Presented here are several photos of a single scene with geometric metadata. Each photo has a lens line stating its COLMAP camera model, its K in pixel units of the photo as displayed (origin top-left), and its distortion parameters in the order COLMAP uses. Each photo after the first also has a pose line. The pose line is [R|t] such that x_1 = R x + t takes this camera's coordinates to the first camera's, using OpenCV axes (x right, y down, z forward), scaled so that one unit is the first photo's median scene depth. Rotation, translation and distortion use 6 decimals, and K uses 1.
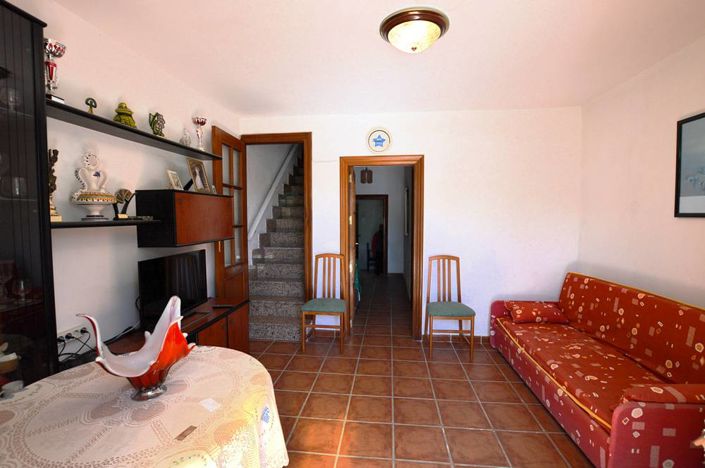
lens RADIAL K [[352.0, 0, 352.5], [0, 352.0, 234.0], [0, 0, 1]] dist [-0.000865, -0.000128]
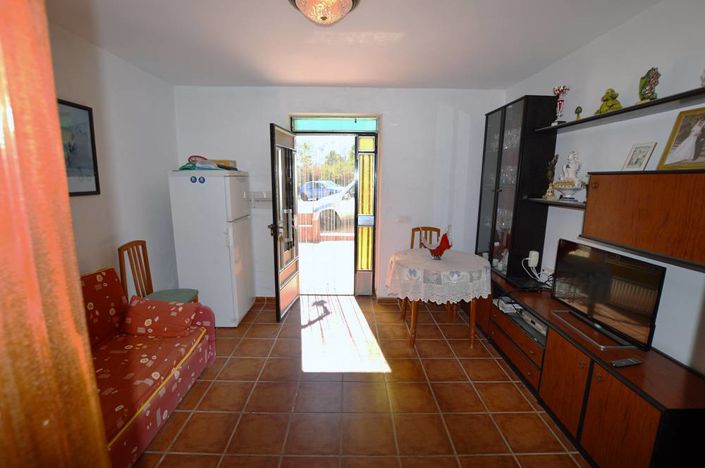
lens RADIAL K [[352.0, 0, 352.5], [0, 352.0, 234.0], [0, 0, 1]] dist [-0.000865, -0.000128]
pose [[-0.995174, 0.008266, -0.097775, 0.193644], [-0.013204, 0.976102, 0.216911, -0.177518], [0.097231, 0.217155, -0.971283, 2.018336]]
